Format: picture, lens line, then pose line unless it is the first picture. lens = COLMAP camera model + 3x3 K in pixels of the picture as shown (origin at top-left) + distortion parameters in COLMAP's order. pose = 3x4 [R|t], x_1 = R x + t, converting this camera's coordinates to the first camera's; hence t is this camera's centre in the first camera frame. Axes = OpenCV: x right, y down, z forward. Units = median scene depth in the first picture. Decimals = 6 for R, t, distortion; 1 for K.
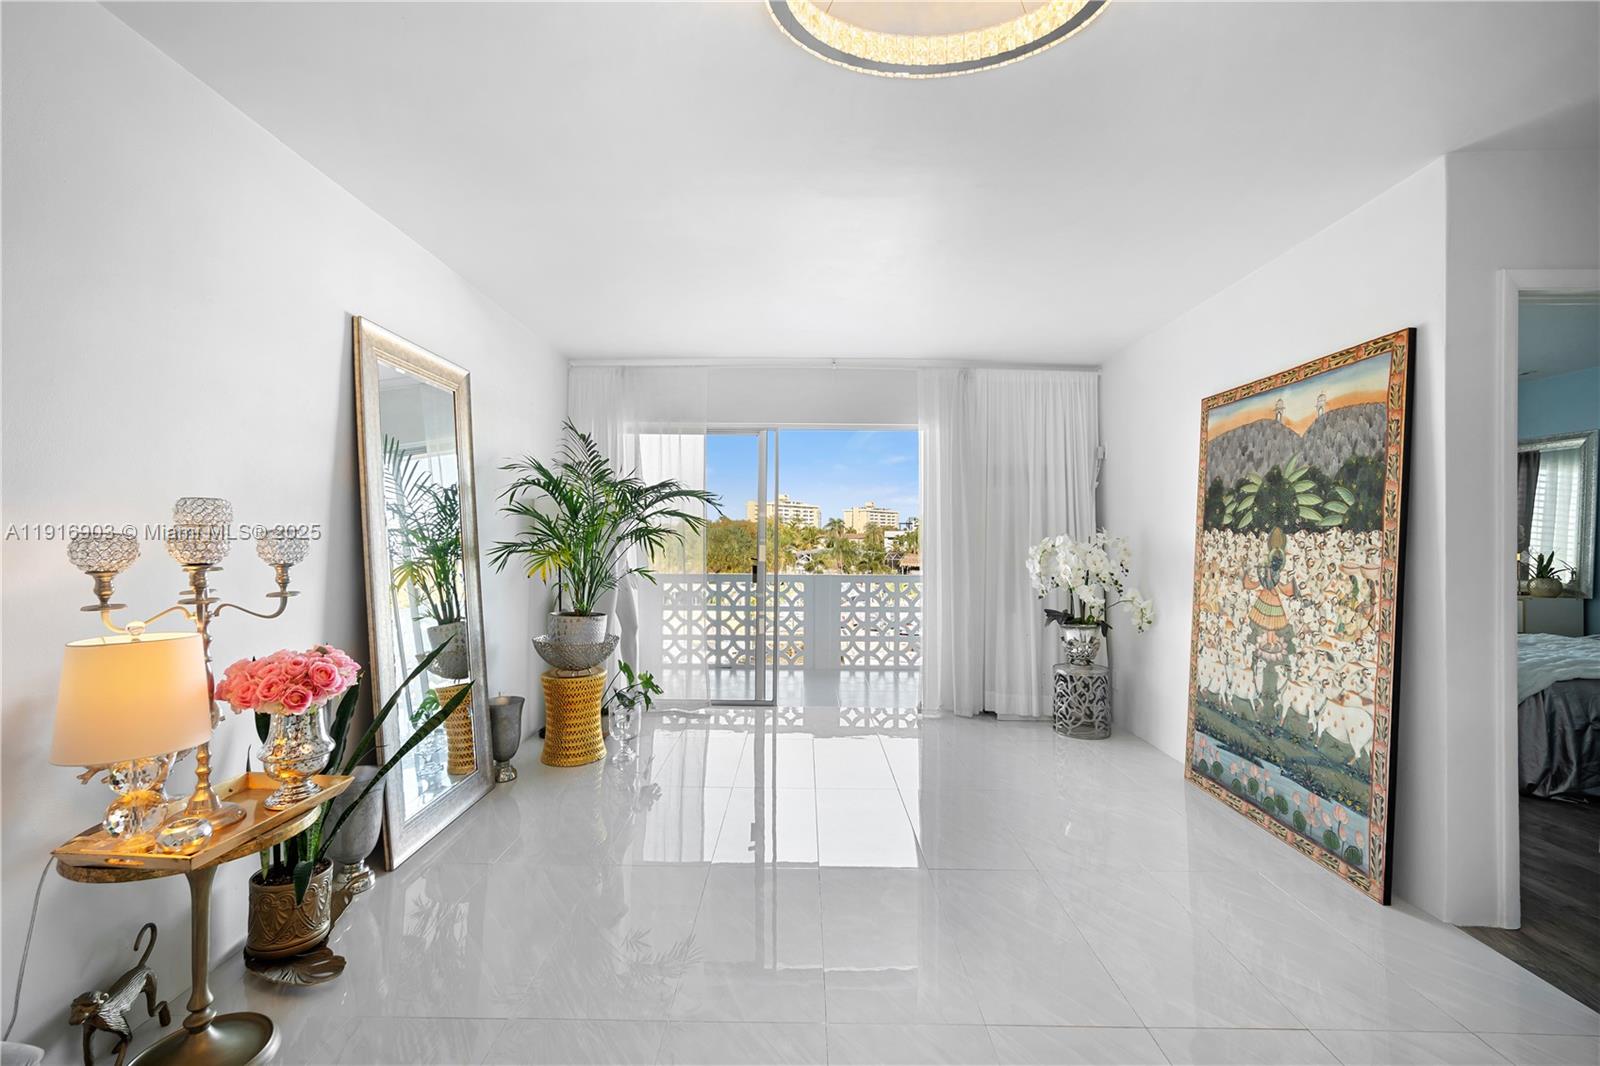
lens RADIAL K [[692.6, 0, 799.9], [0, 692.6, 531.5], [0, 0, 1]] dist [-0.005302, 0.003942]
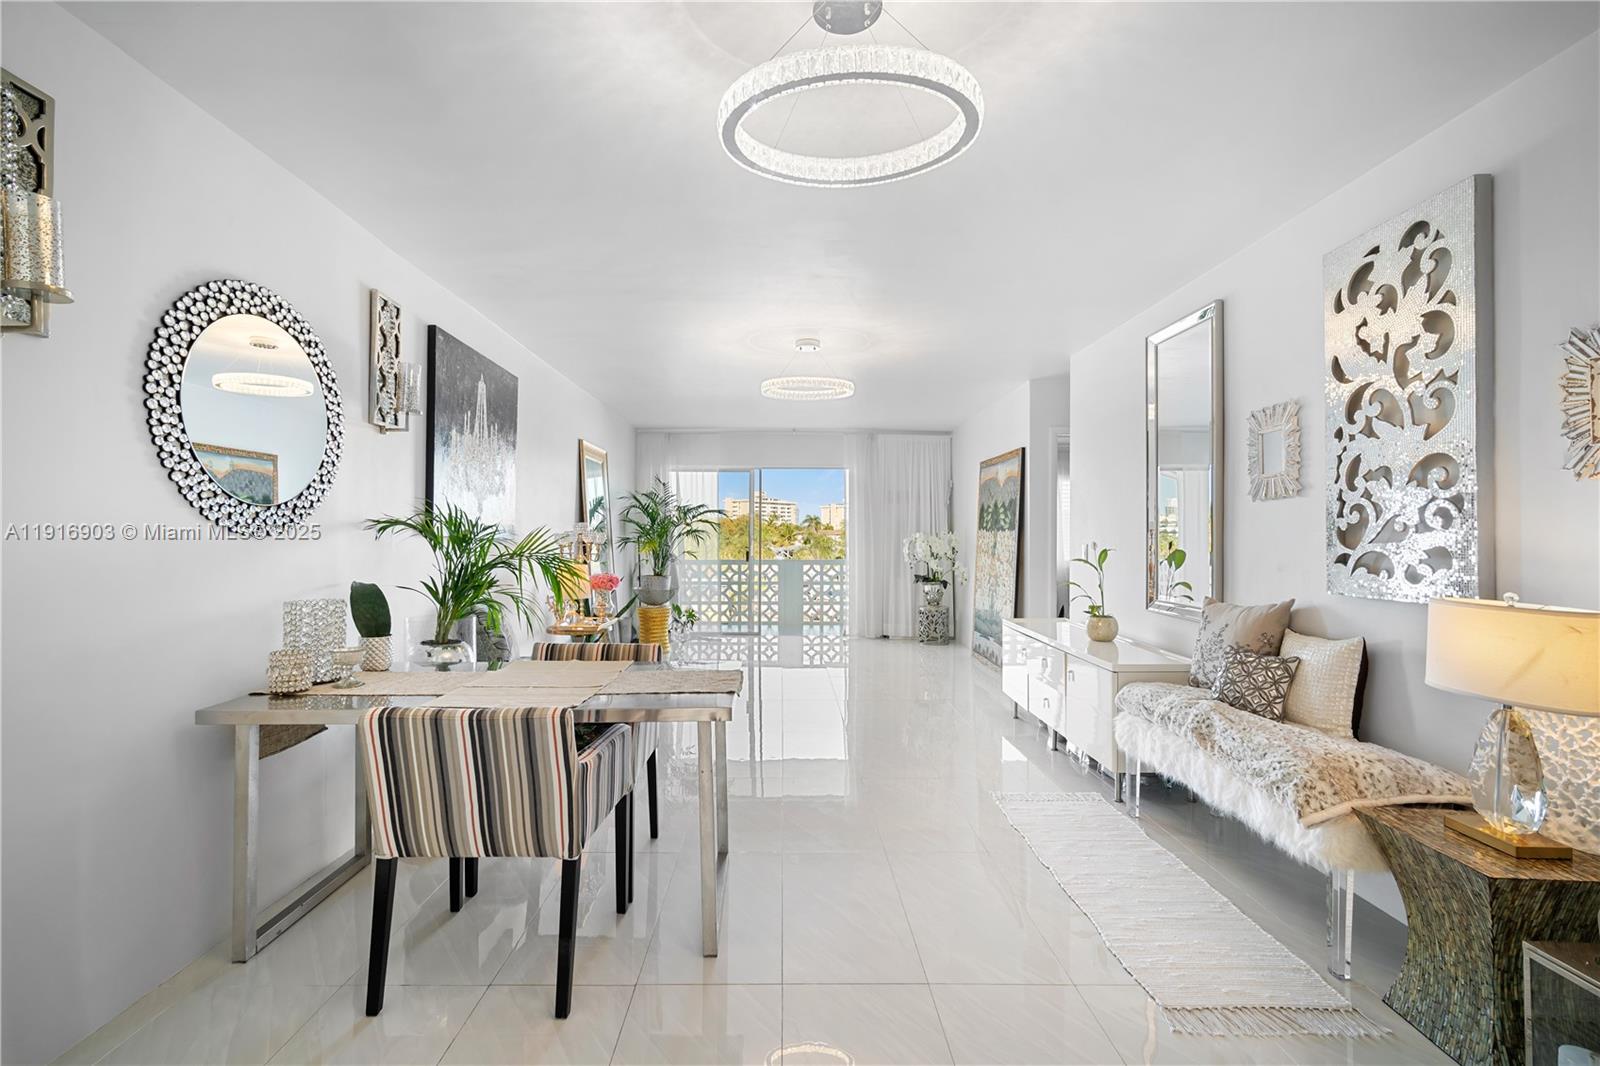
lens RADIAL K [[692.6, 0, 793.9], [0, 692.6, 535.1], [0, 0, 1]] dist [-0.005302, 0.003942]
pose [[0.999701, -0.004386, 0.024055, 0.009731], [0.004148, 0.999942, 0.009928, -0.008310], [-0.024097, -0.009825, 0.999661, -1.022760]]
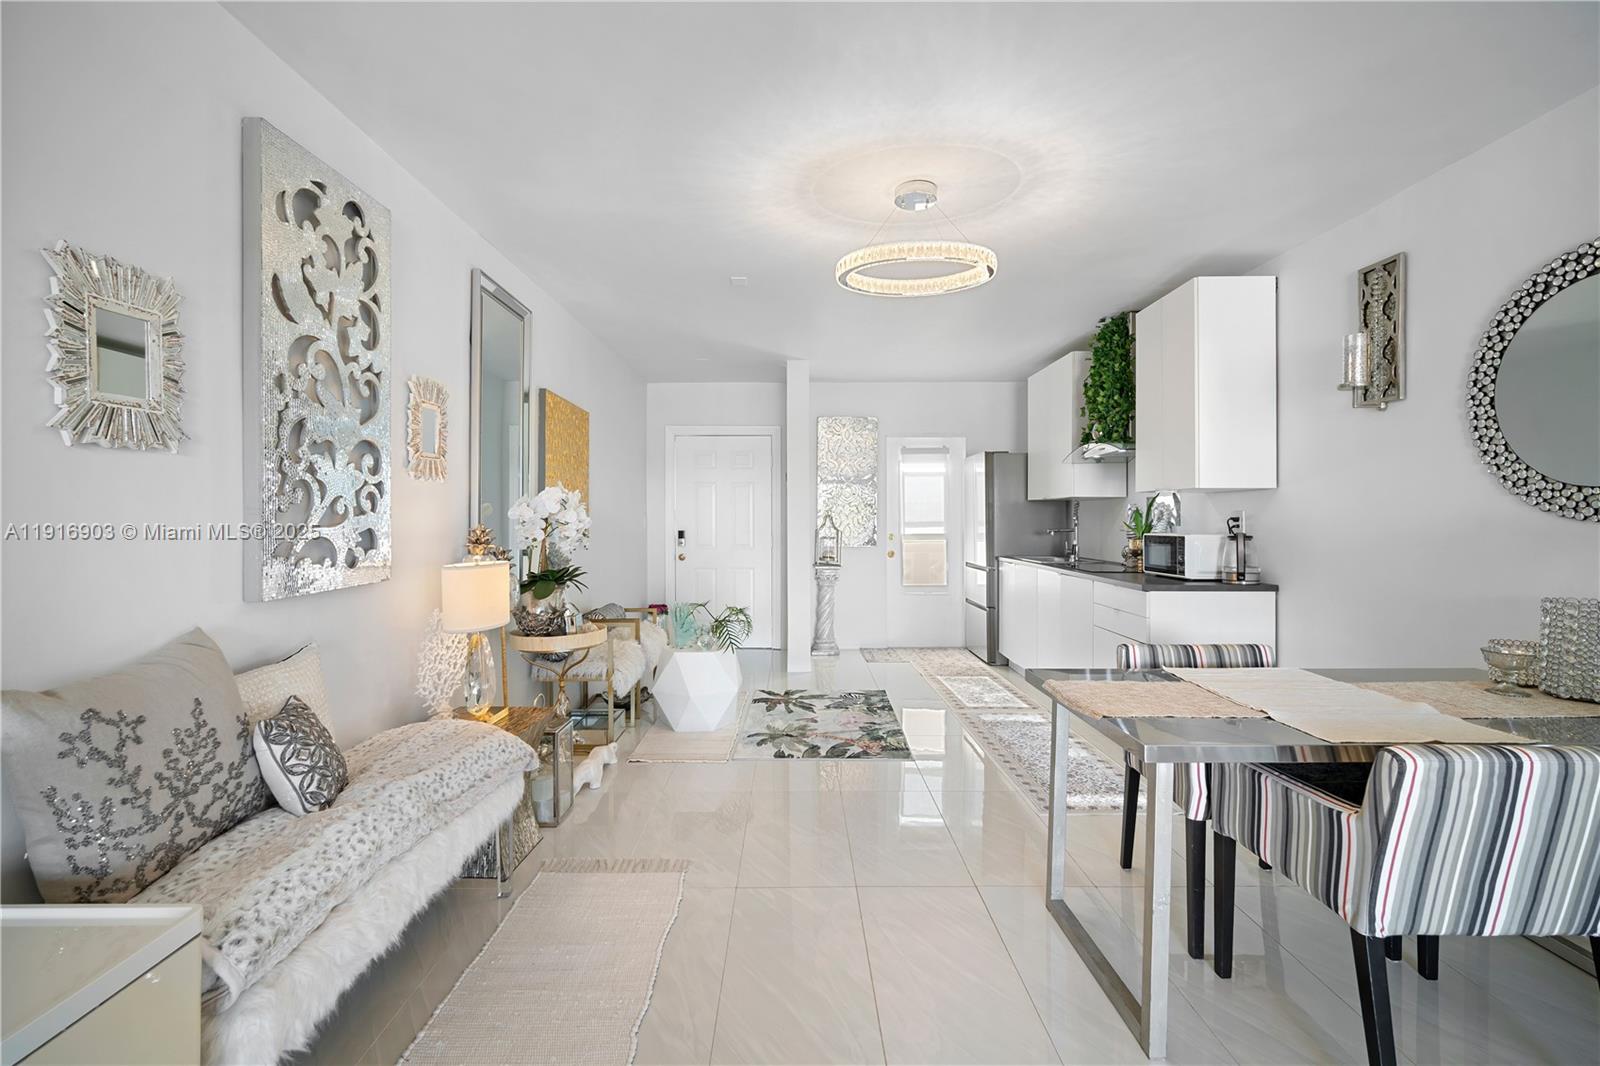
lens RADIAL K [[692.6, 0, 791.9], [0, 692.6, 516.7], [0, 0, 1]] dist [-0.005302, 0.003942]
pose [[-0.999916, -0.005776, -0.011641, 0.210452], [-0.005690, 0.999956, -0.007394, 0.001955], [0.011684, -0.007327, -0.999905, 0.262013]]
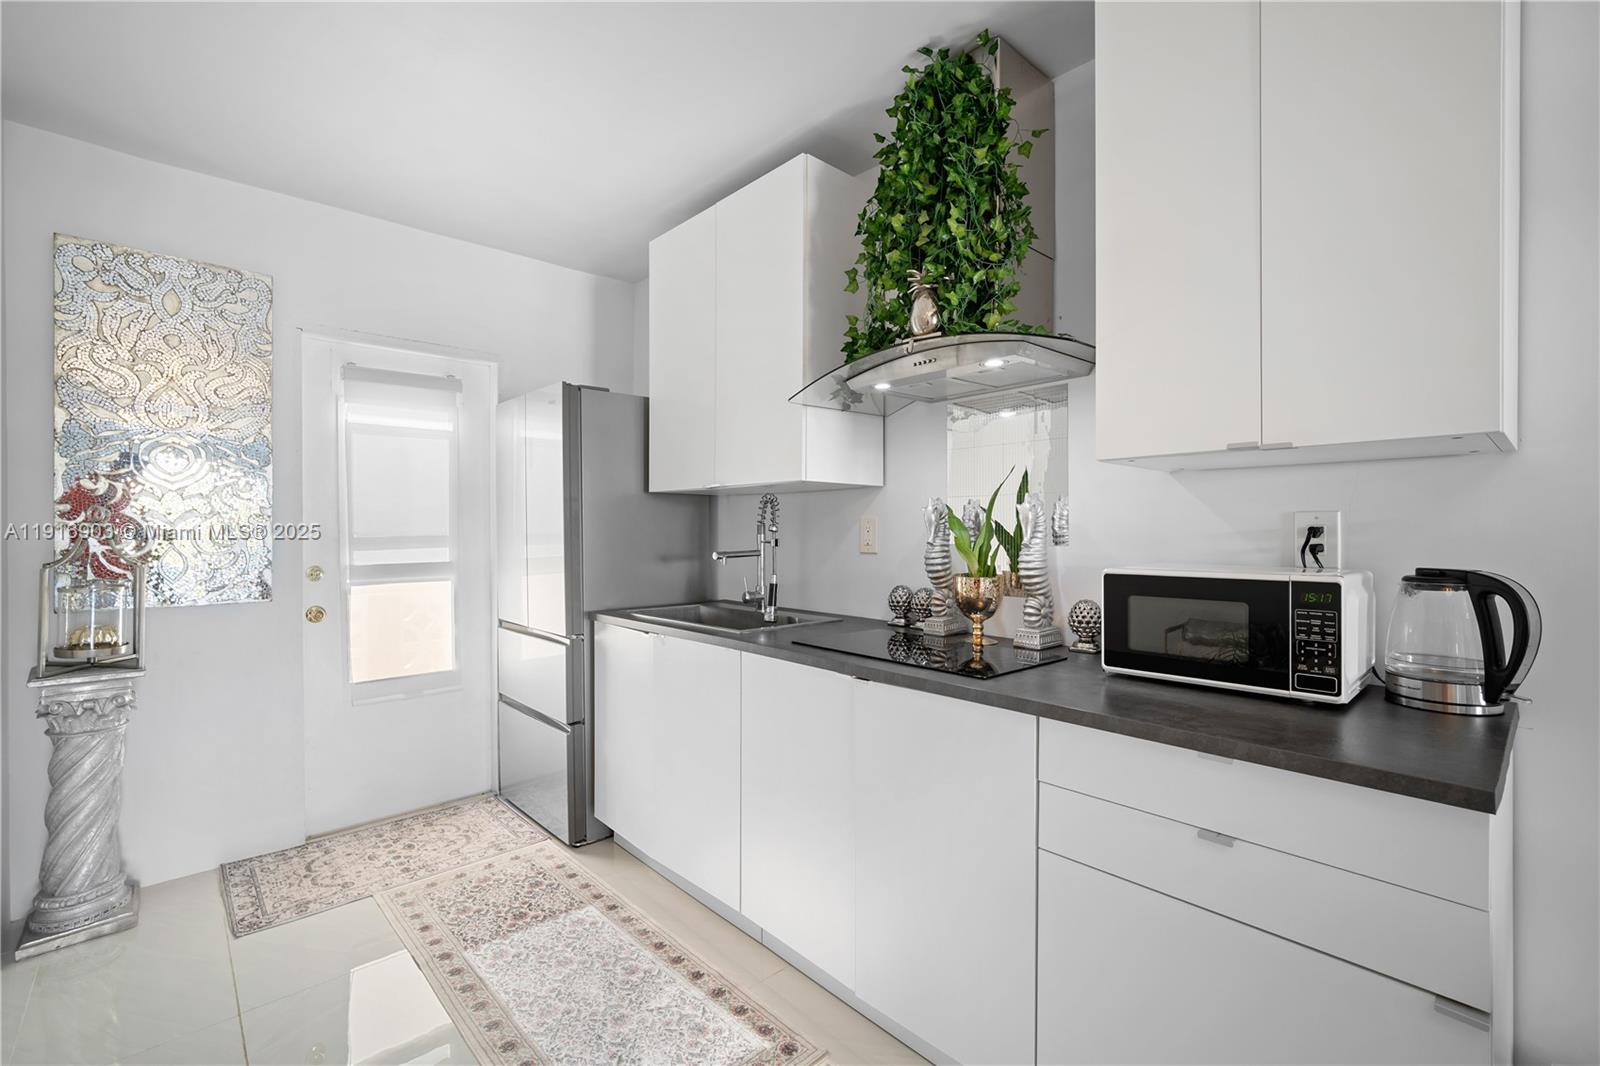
lens RADIAL K [[692.6, 0, 793.8], [0, 692.6, 534.6], [0, 0, 1]] dist [-0.005302, 0.003942]
pose [[-0.726602, 0.000720, -0.687058, 0.037450], [-0.000395, 0.999999, 0.001466, -0.005620], [0.687058, 0.001337, -0.726601, -0.837061]]
